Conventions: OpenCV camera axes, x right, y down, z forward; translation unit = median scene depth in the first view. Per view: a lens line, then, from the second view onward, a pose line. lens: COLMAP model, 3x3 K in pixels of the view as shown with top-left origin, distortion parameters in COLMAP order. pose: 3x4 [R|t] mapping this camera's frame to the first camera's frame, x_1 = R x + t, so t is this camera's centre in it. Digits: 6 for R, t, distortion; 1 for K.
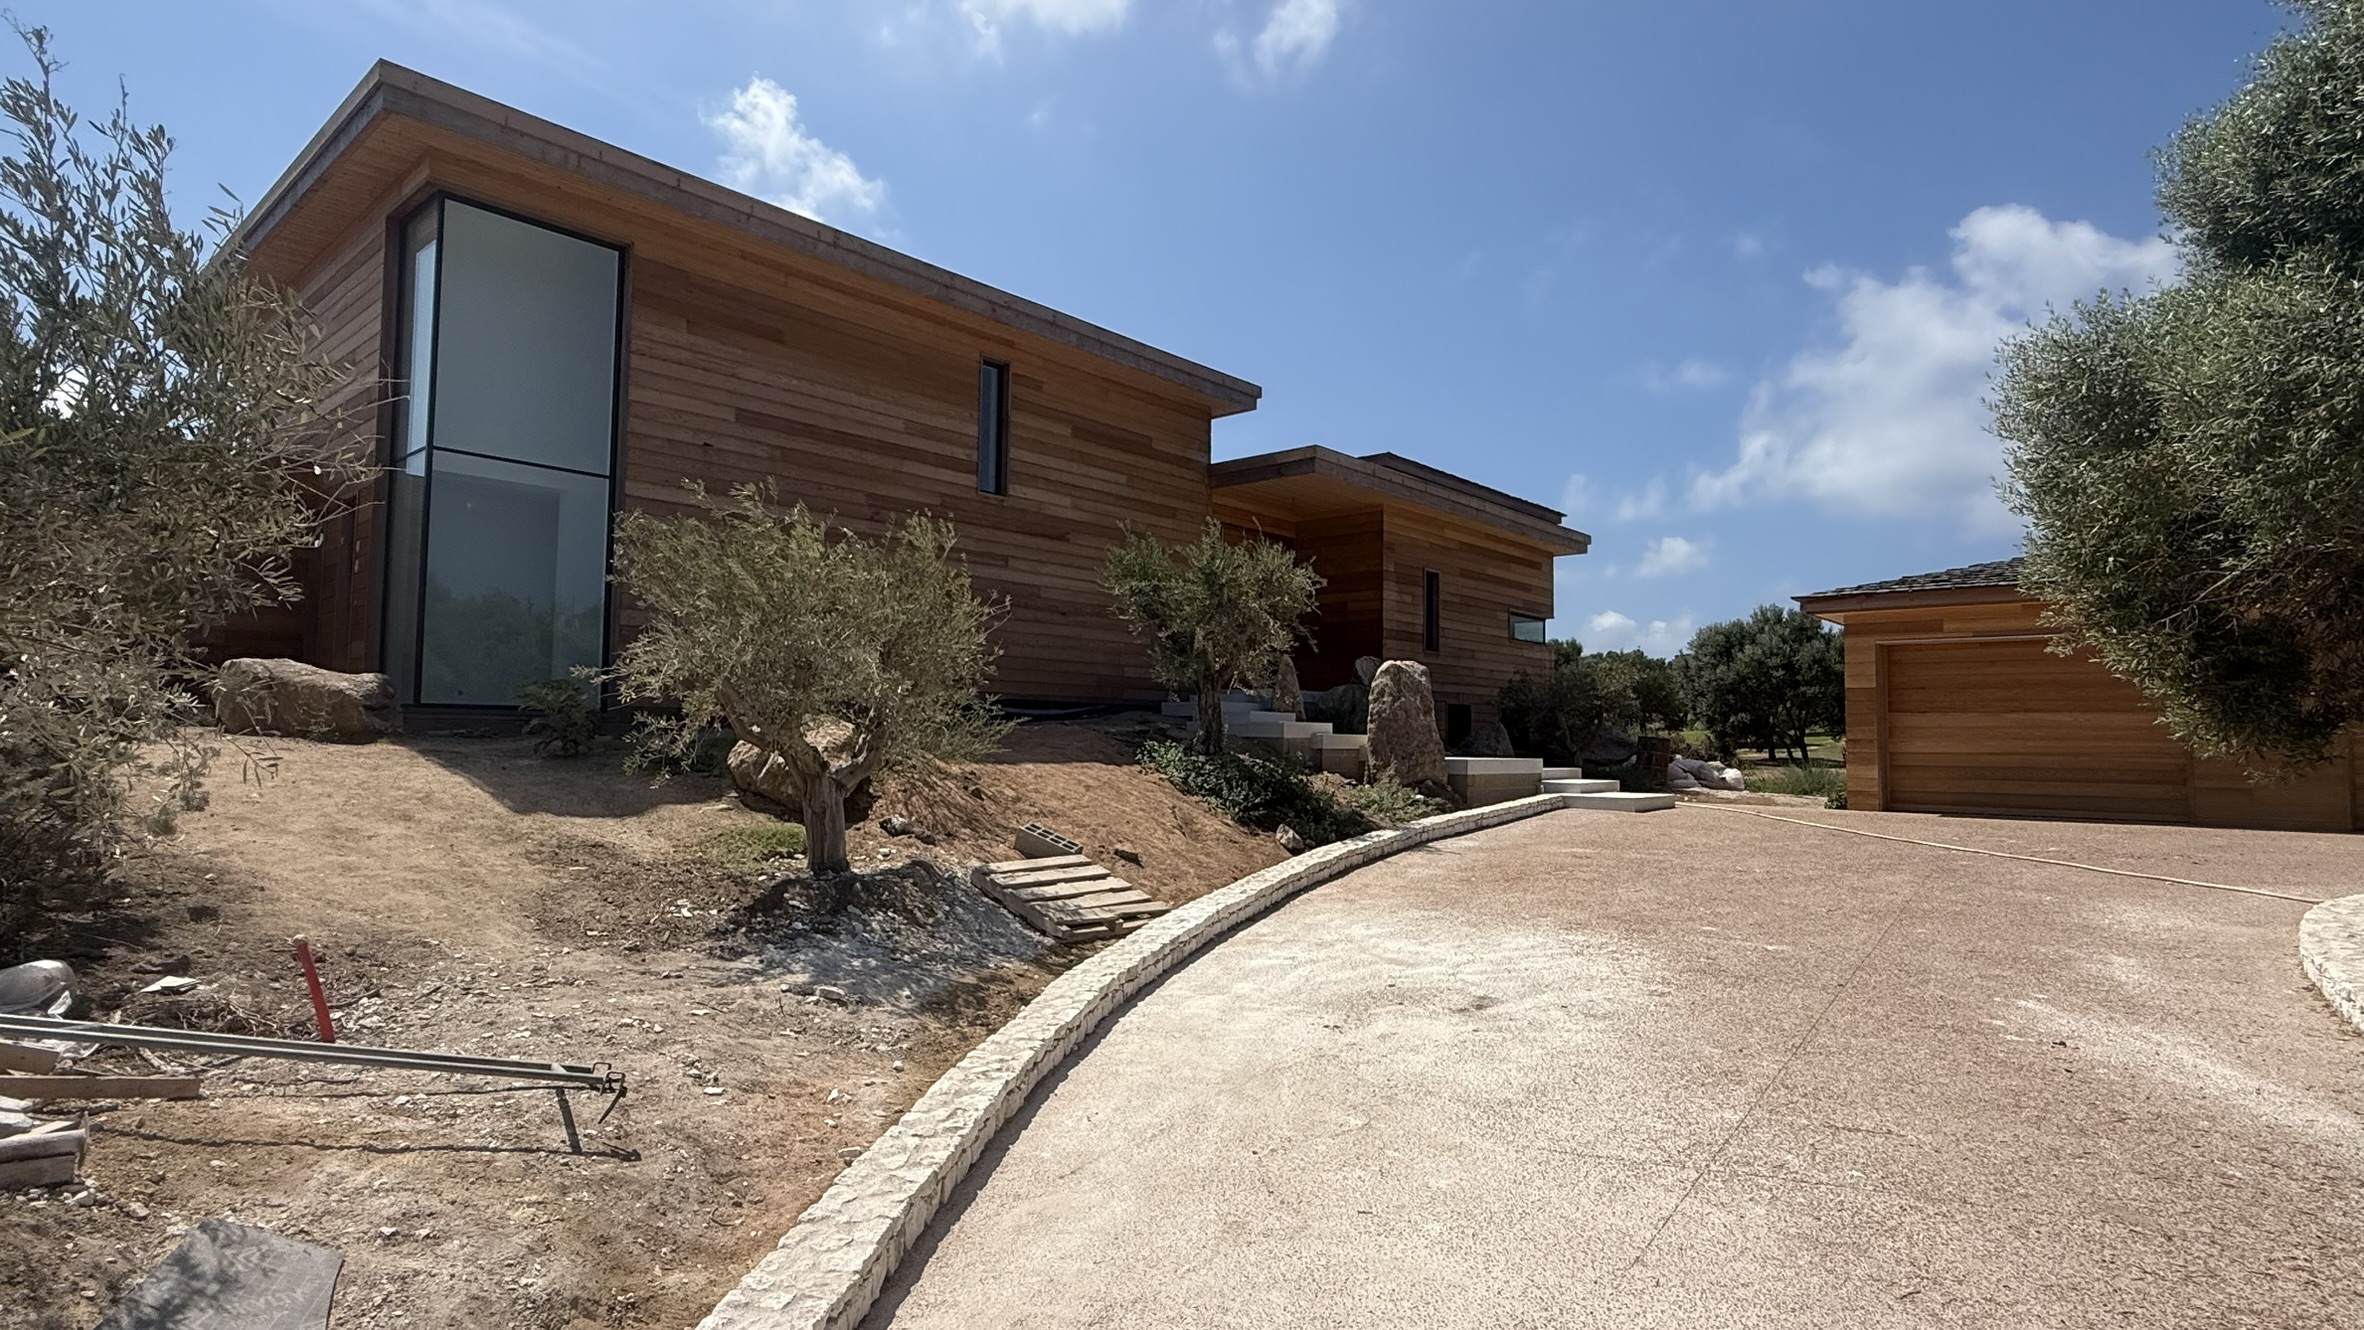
lens RADIAL K [[1224.9, 0, 1140.5], [0, 1224.9, 678.4], [0, 0, 1]] dist [0.000008, 0.000862]
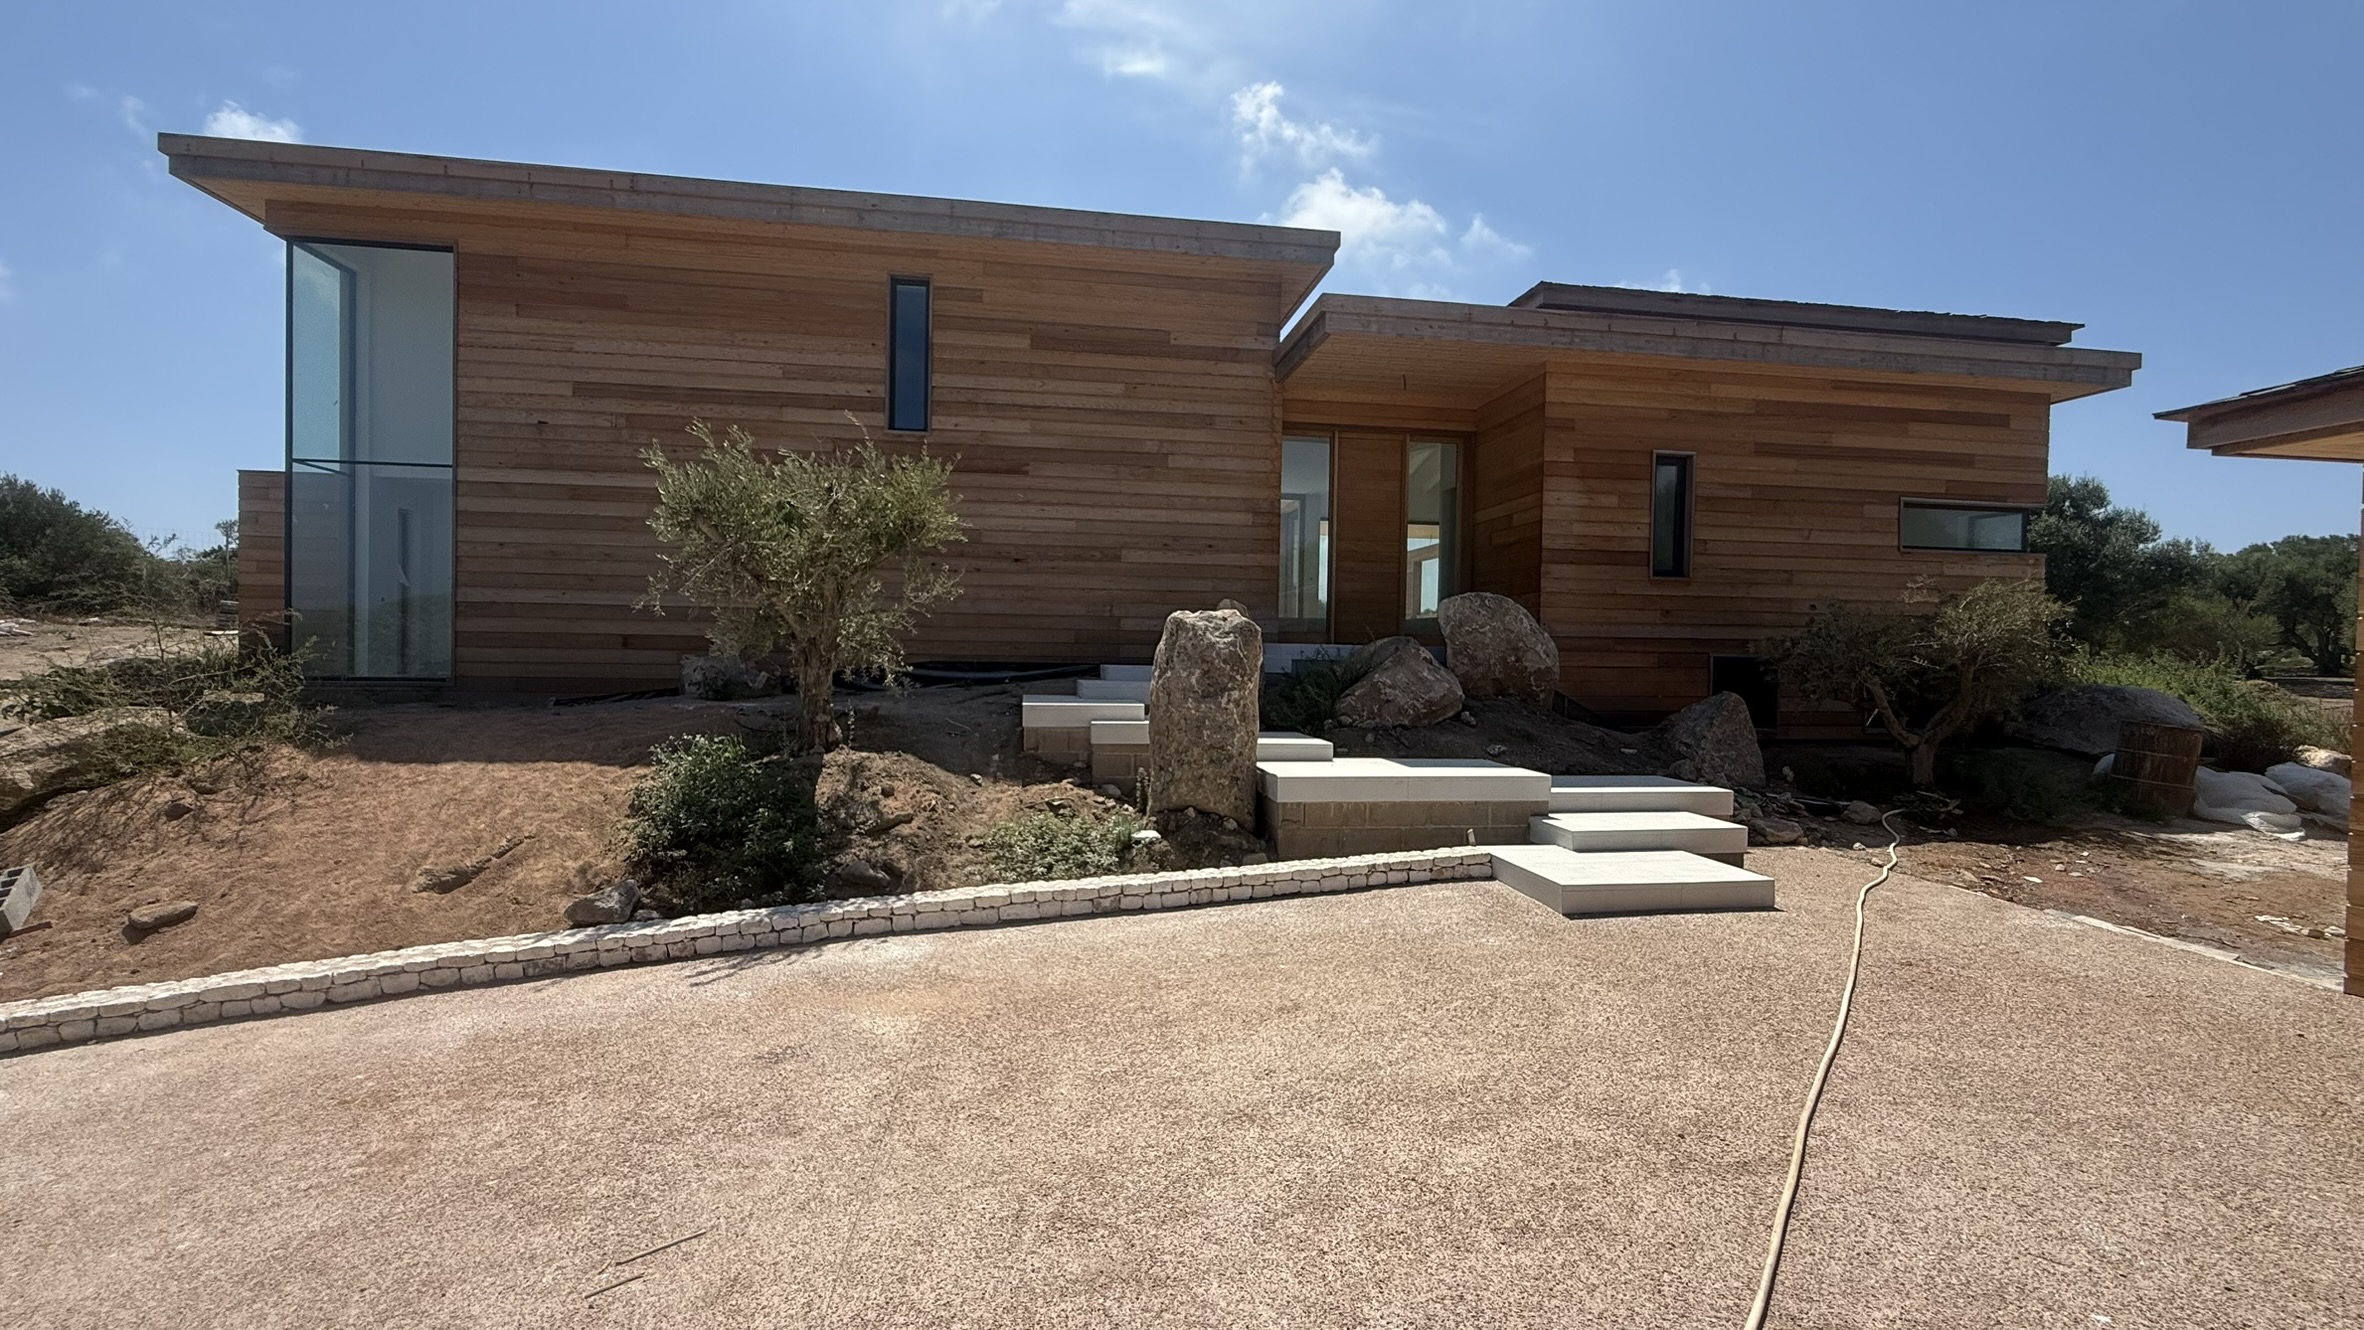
lens RADIAL K [[933.4, 0, 1162.5], [0, 933.4, 678.7], [0, 0, 1]] dist [-0.000077, -0.000139]
pose [[0.774279, 0.017163, -0.632611, 0.479714], [0.026269, 0.997899, 0.059225, -0.005770], [0.632299, -0.062475, 0.772202, 0.606763]]
